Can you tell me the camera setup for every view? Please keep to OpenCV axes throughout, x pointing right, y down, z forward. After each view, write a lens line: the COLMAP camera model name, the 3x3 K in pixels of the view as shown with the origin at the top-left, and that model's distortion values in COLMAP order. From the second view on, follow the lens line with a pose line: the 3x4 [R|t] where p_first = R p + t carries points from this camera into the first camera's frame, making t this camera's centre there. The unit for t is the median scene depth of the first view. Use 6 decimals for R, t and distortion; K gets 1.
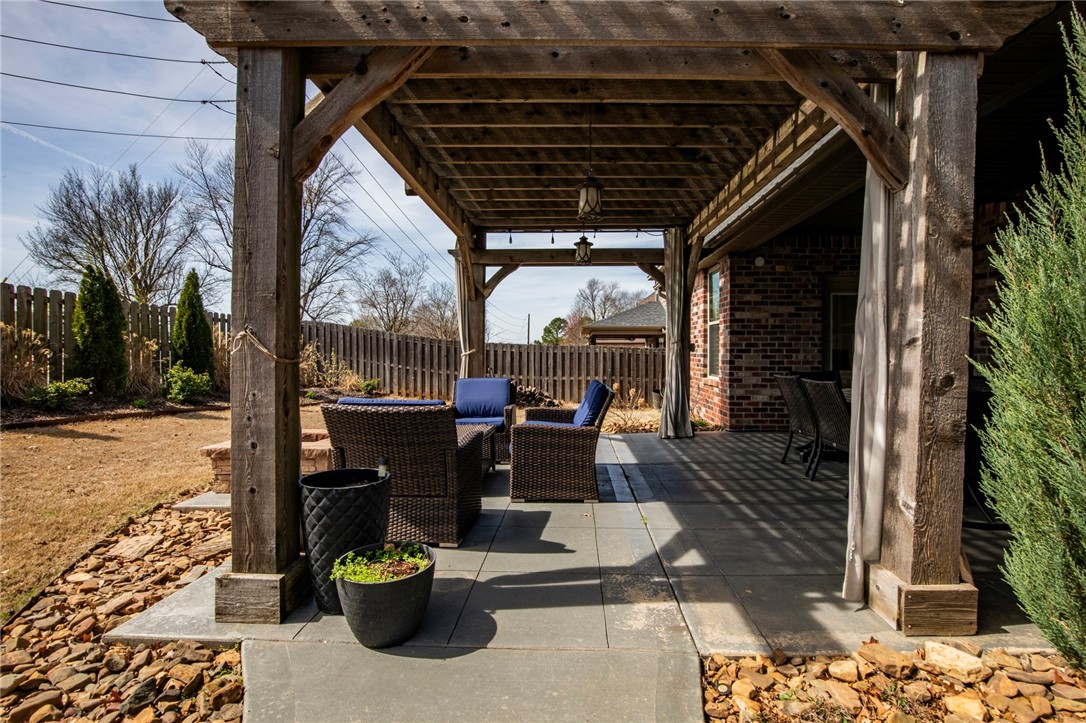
lens RADIAL K [[510.6, 0, 549.5], [0, 510.6, 358.2], [0, 0, 1]] dist [-0.025312, 0.000153]
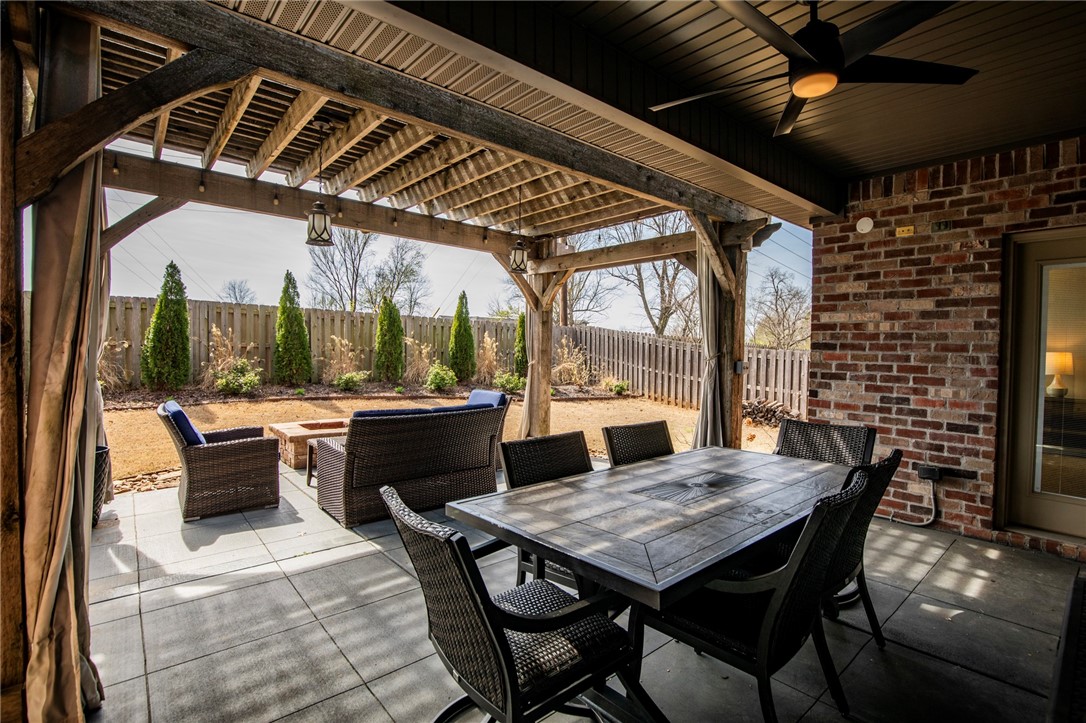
lens RADIAL K [[502.7, 0, 553.9], [0, 502.7, 358.7], [0, 0, 1]] dist [-0.027059, 0.000796]
pose [[0.685703, 0.029131, -0.727298, 0.586596], [-0.023250, 0.999566, 0.018116, -0.038328], [0.727510, 0.004488, 0.686083, 0.346589]]
